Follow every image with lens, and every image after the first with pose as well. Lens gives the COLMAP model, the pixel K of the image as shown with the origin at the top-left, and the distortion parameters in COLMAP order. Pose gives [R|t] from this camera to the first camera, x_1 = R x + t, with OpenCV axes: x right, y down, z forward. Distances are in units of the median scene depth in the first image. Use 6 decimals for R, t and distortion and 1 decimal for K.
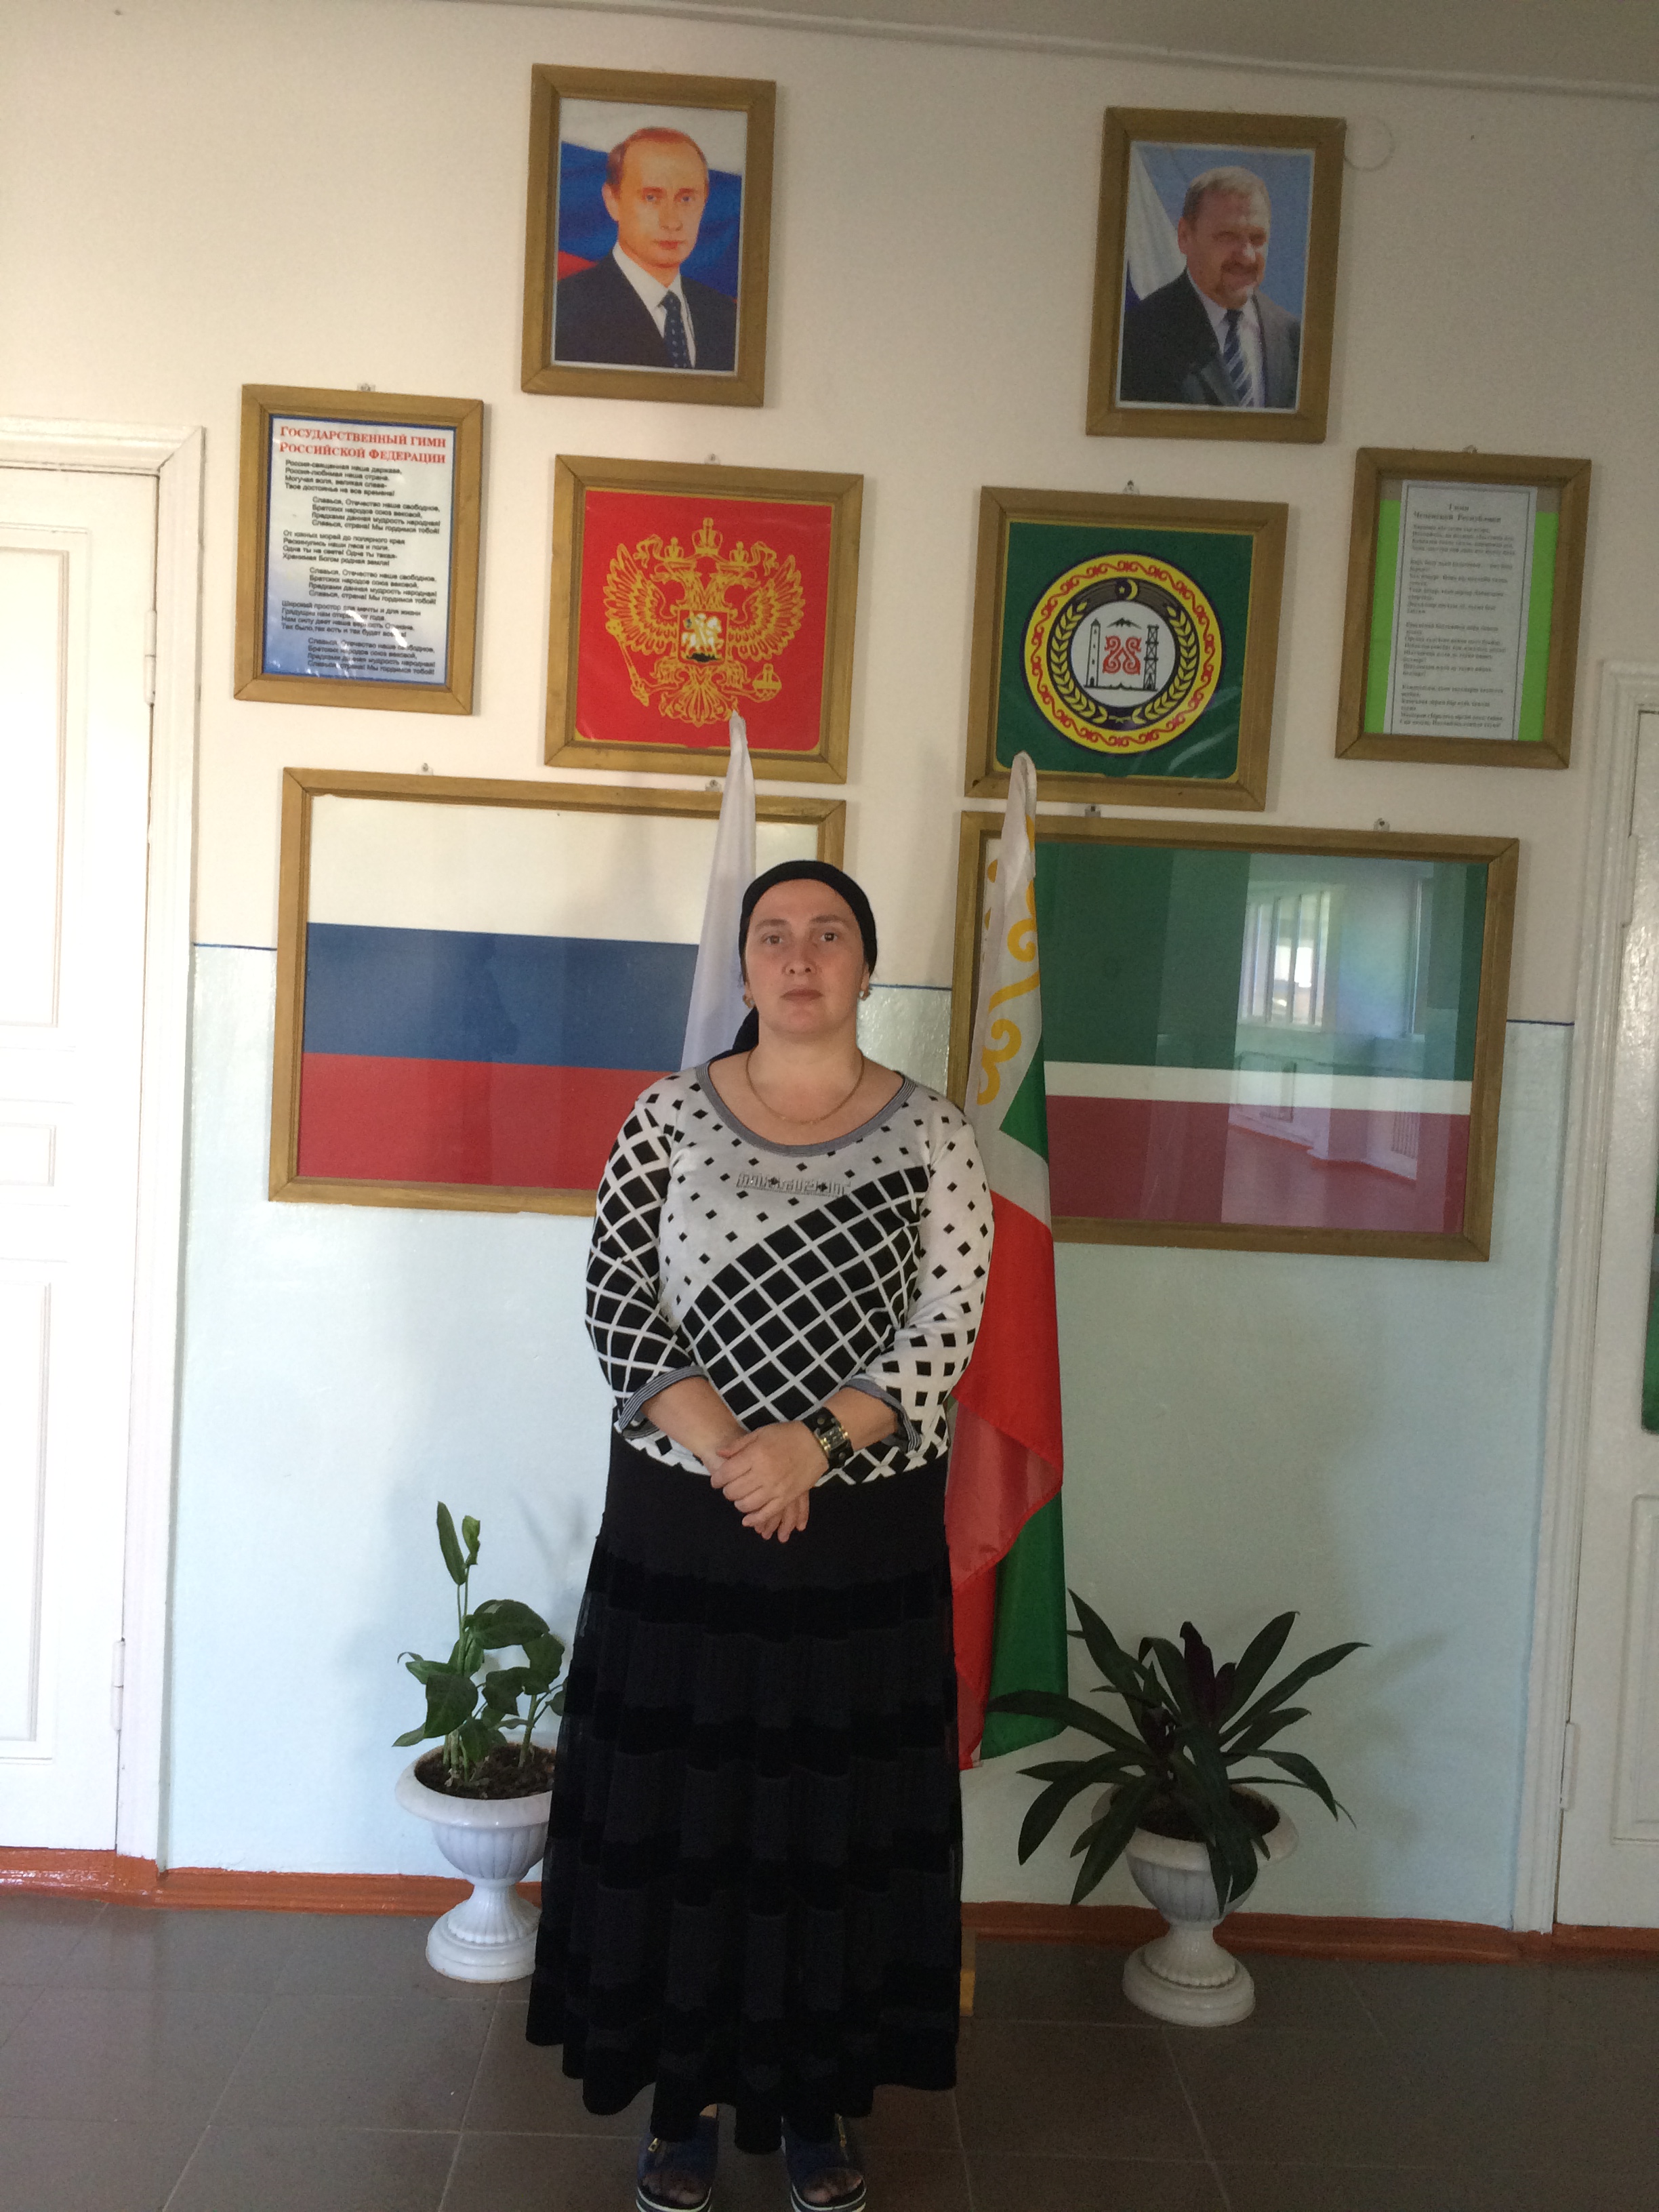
lens RADIAL K [[1915.7, 0, 832.6], [0, 1915.7, 1101.0], [0, 0, 1]] dist [0.073504, -0.100572]
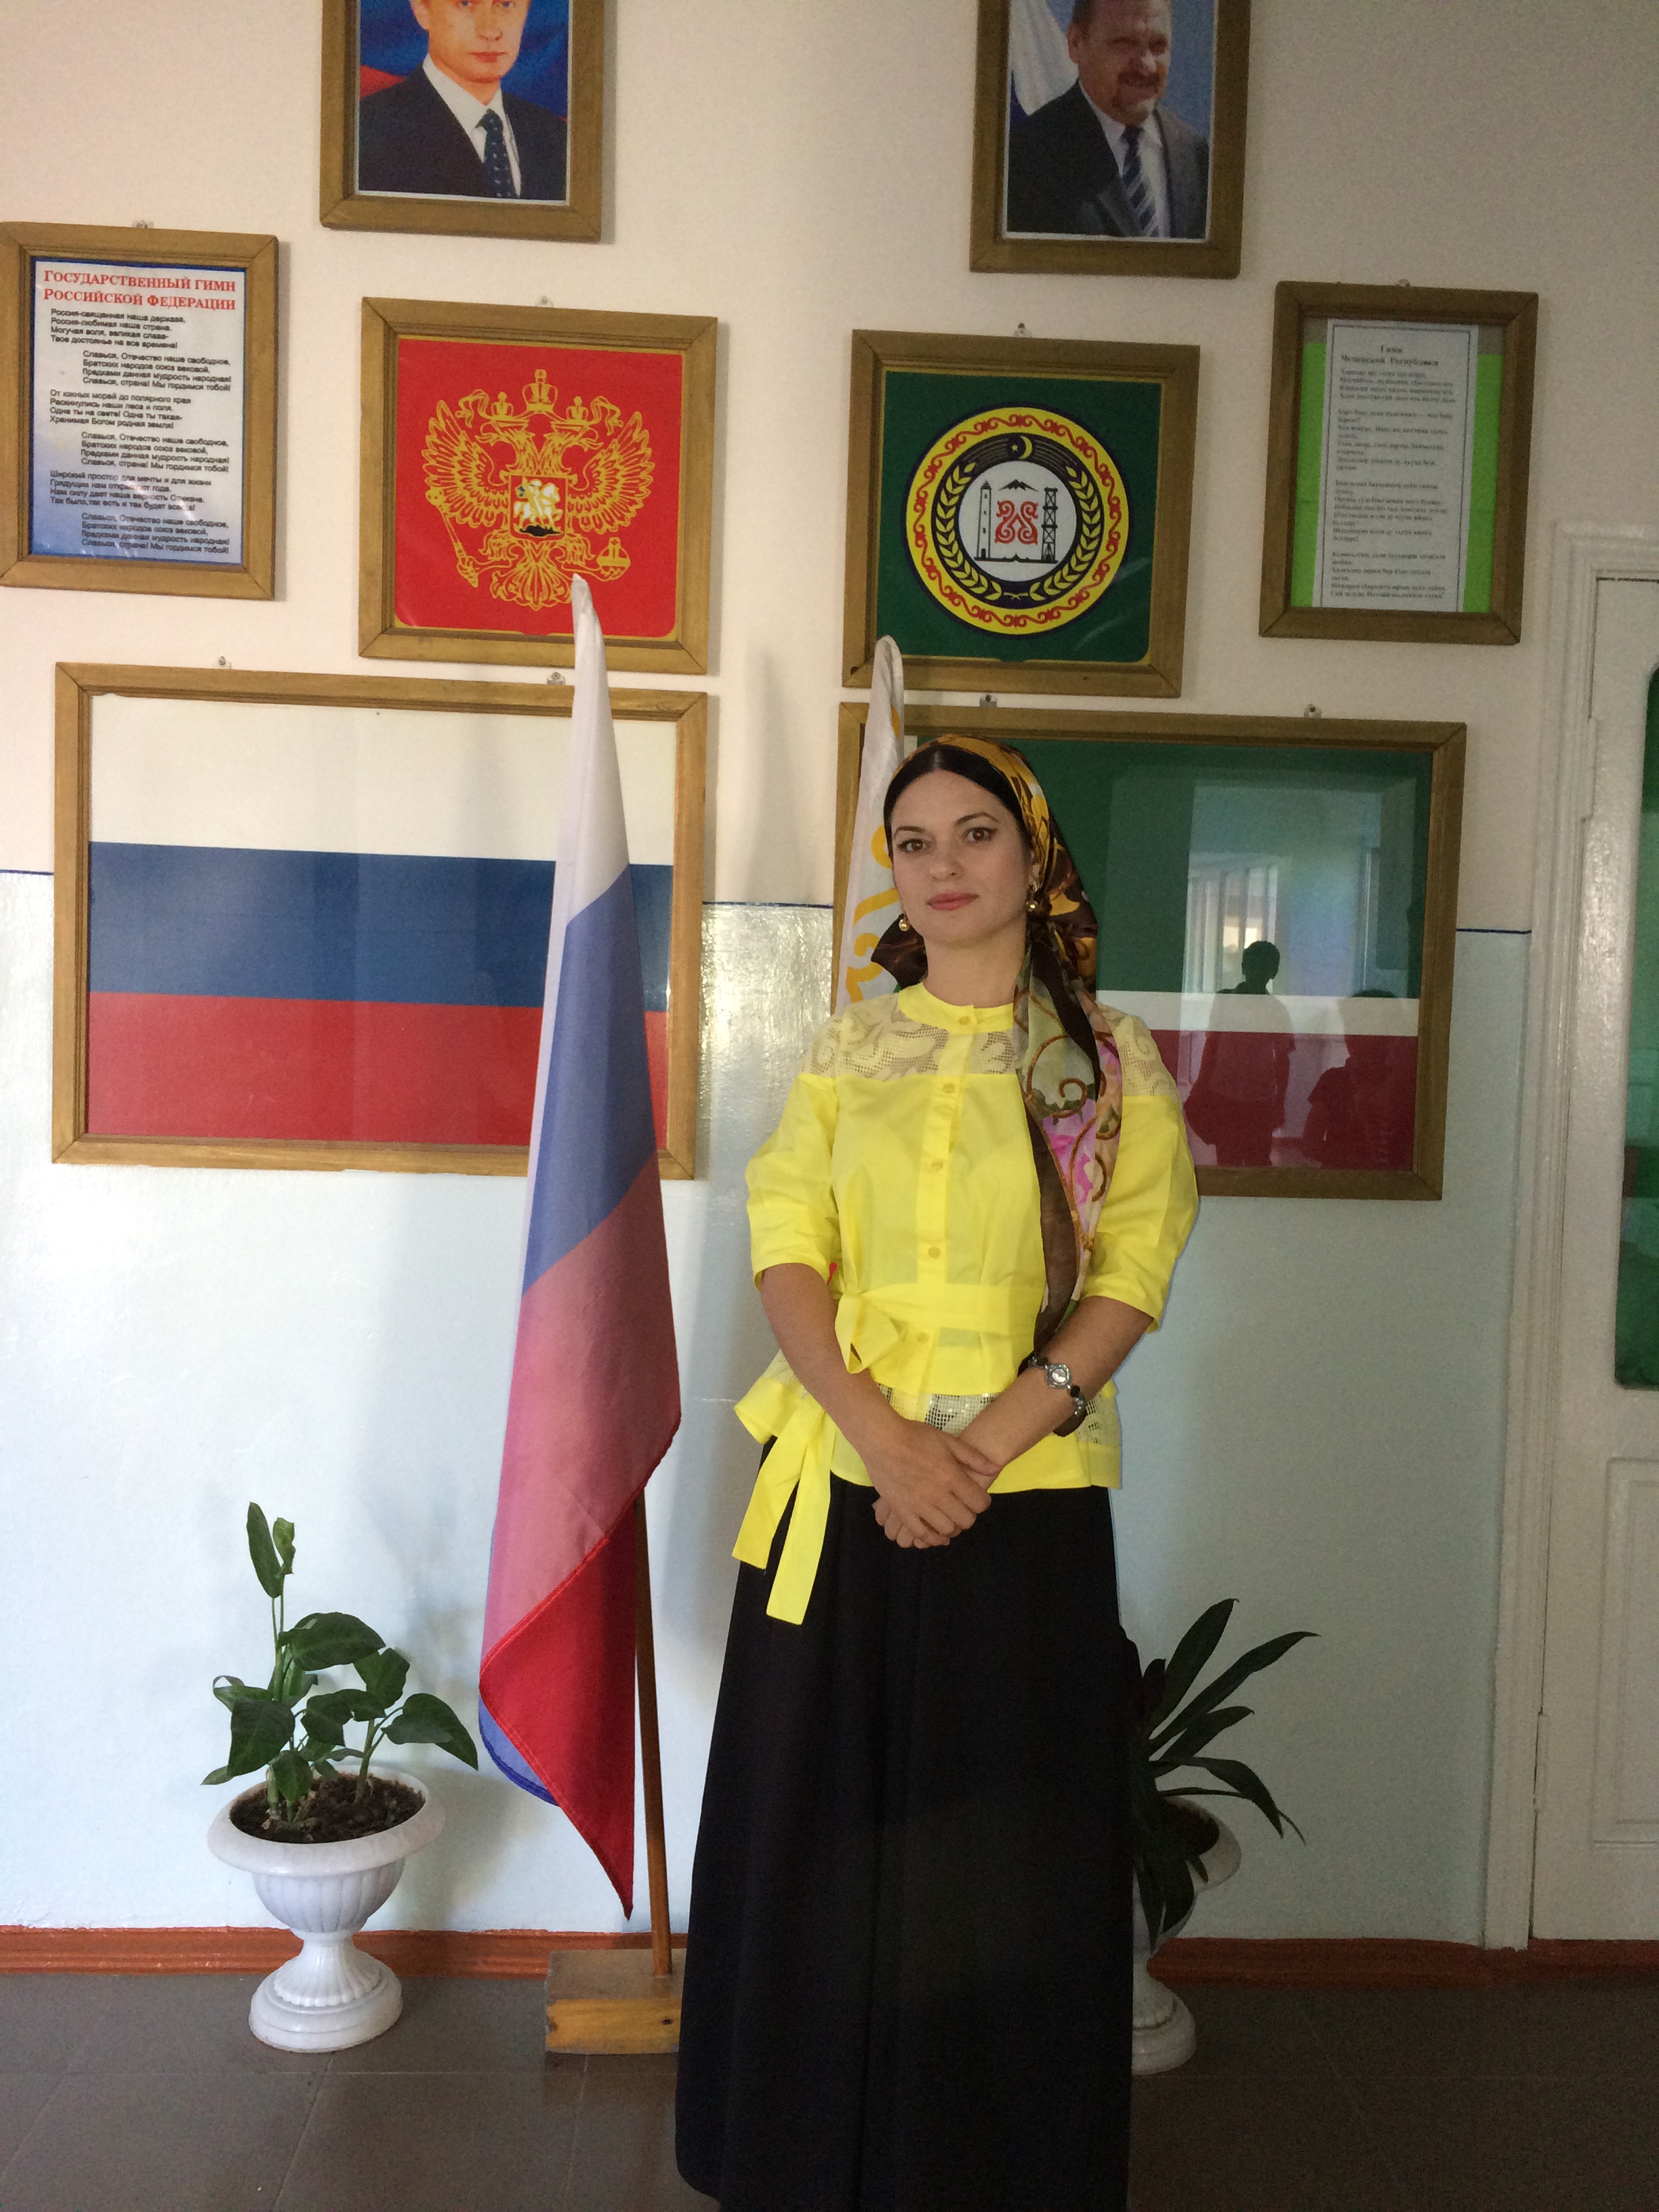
lens RADIAL K [[1915.7, 0, 833.6], [0, 1915.7, 1103.8], [0, 0, 1]] dist [0.073504, -0.100572]
pose [[0.999515, -0.021889, 0.022160, 0.041393], [0.021831, 0.999758, 0.002843, 0.030593], [-0.022216, -0.002358, 0.999750, 0.118777]]
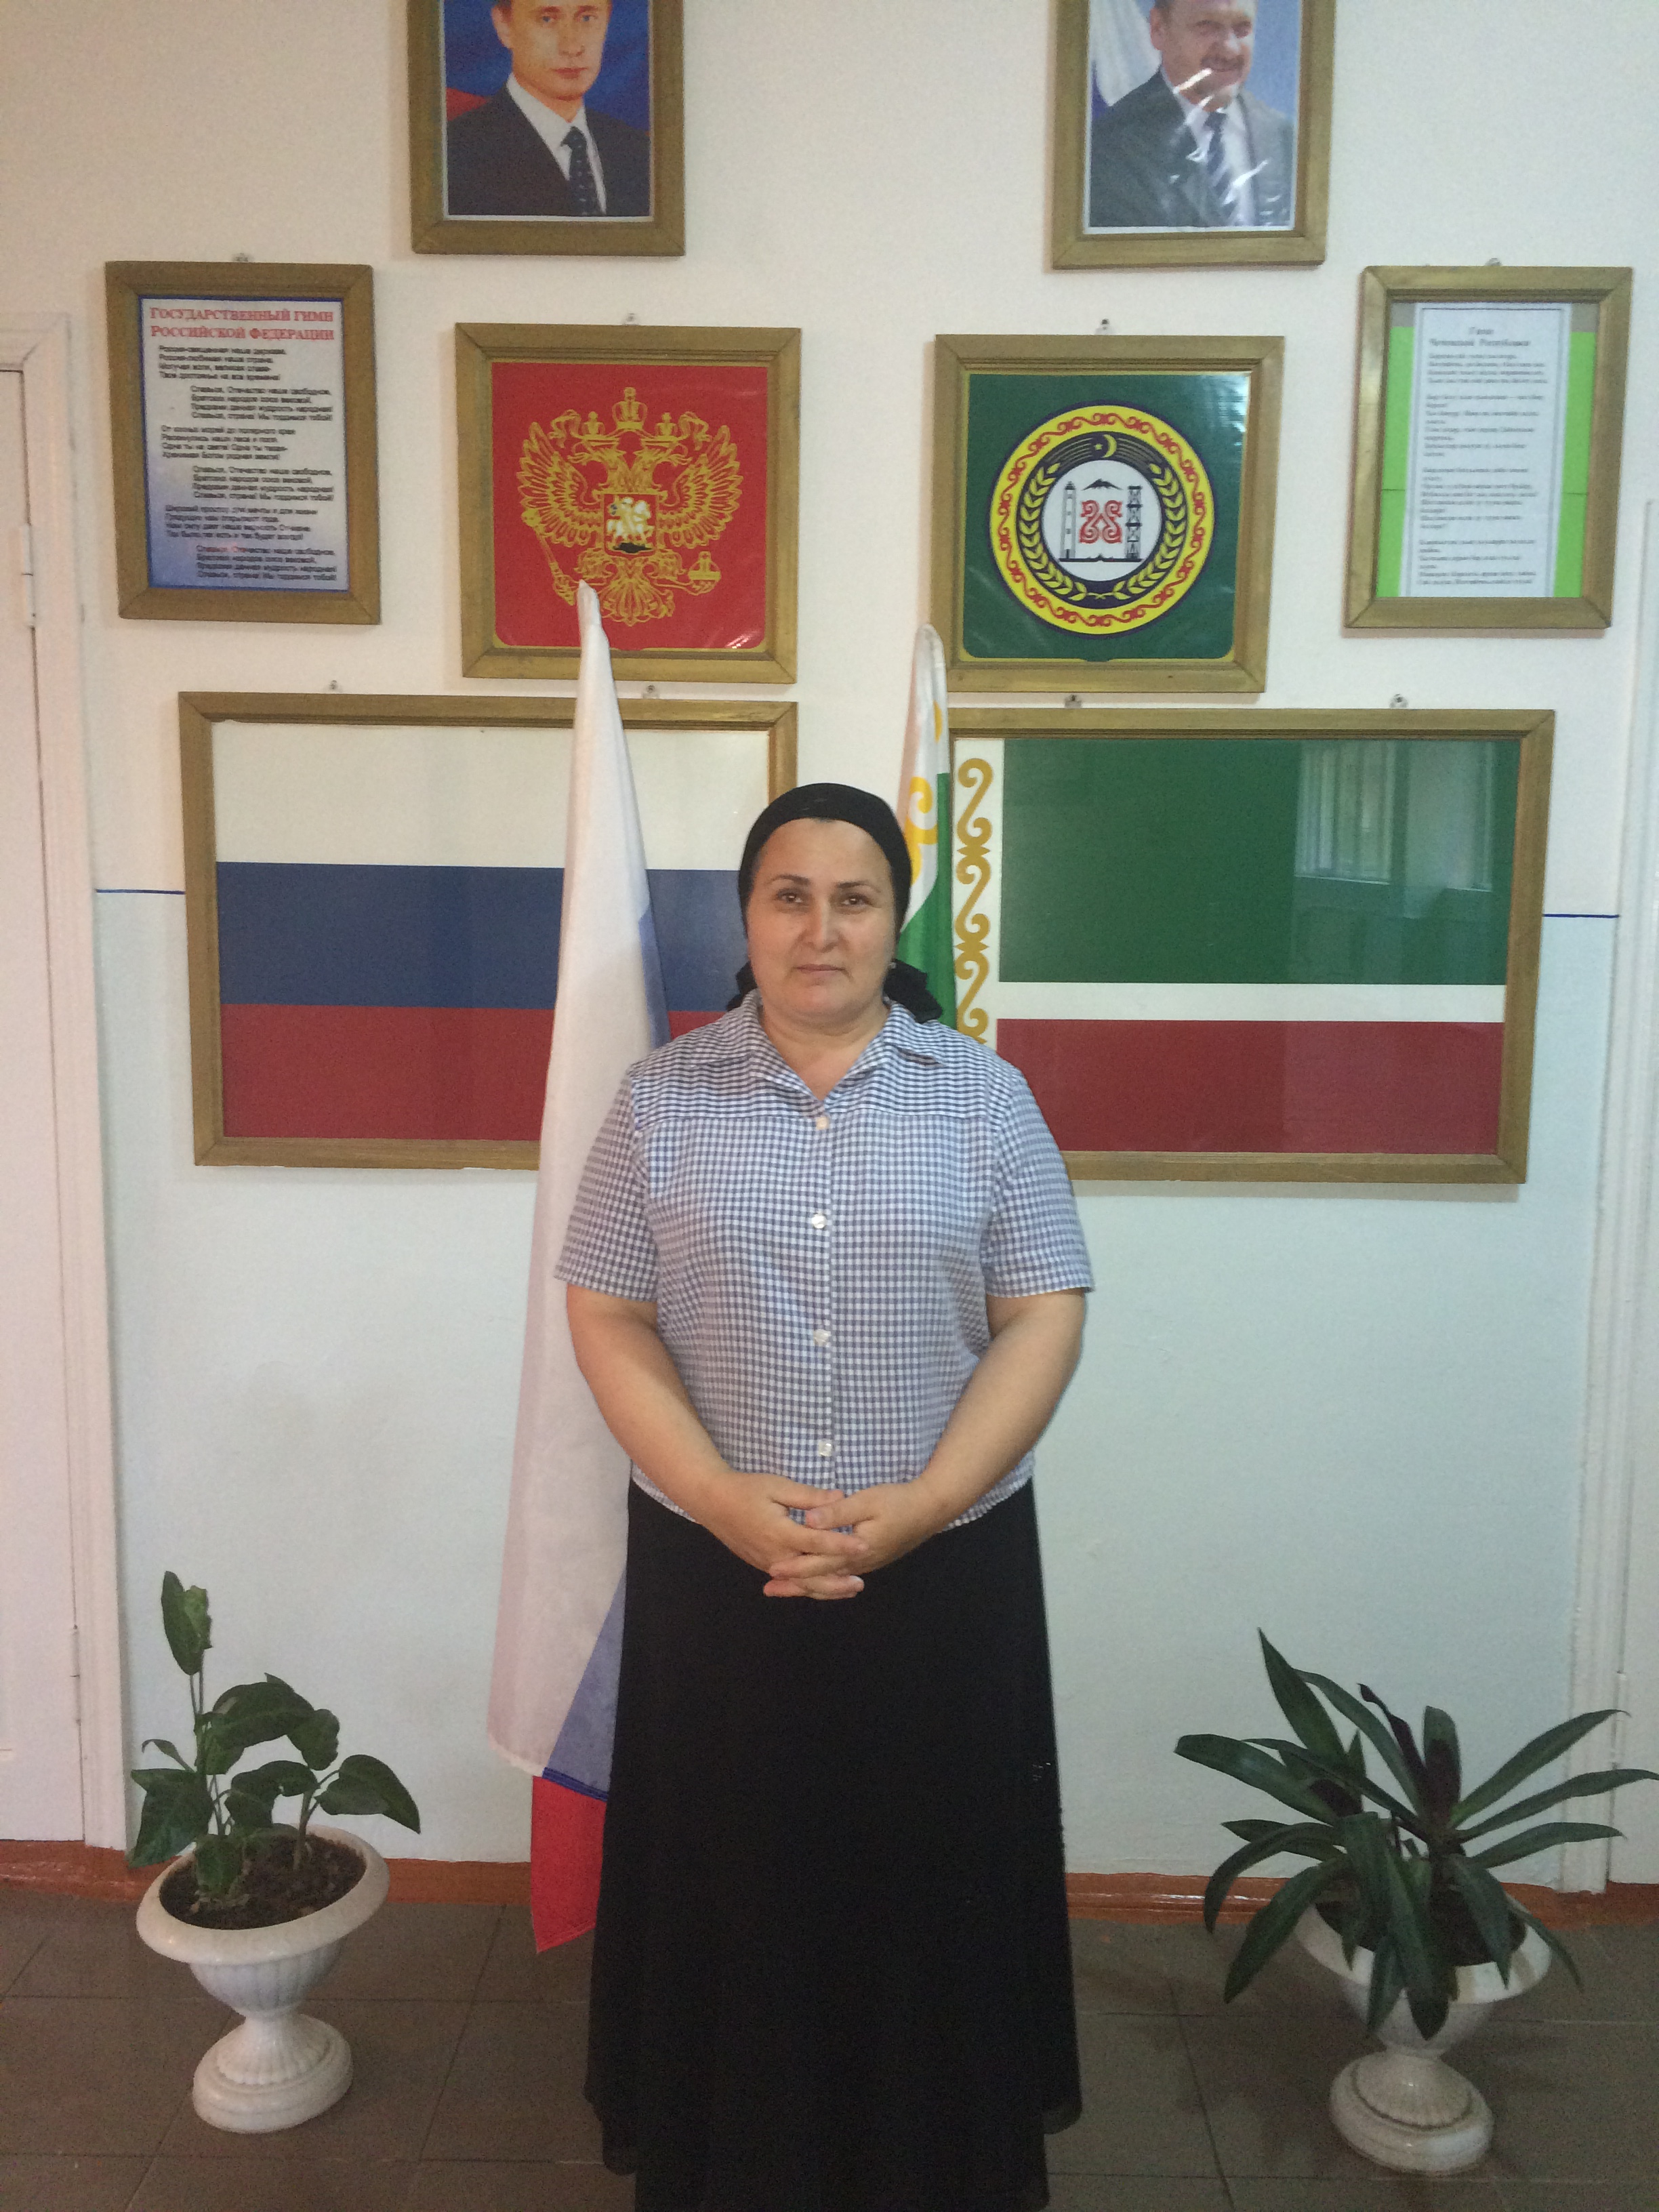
lens RADIAL K [[1915.7, 0, 834.0], [0, 1915.7, 1108.5], [0, 0, 1]] dist [0.073504, -0.100572]
pose [[0.998503, -0.035669, -0.041454, 0.054931], [0.038696, 0.996459, 0.074650, -0.033018], [0.038645, -0.076143, 0.996348, 0.086878]]
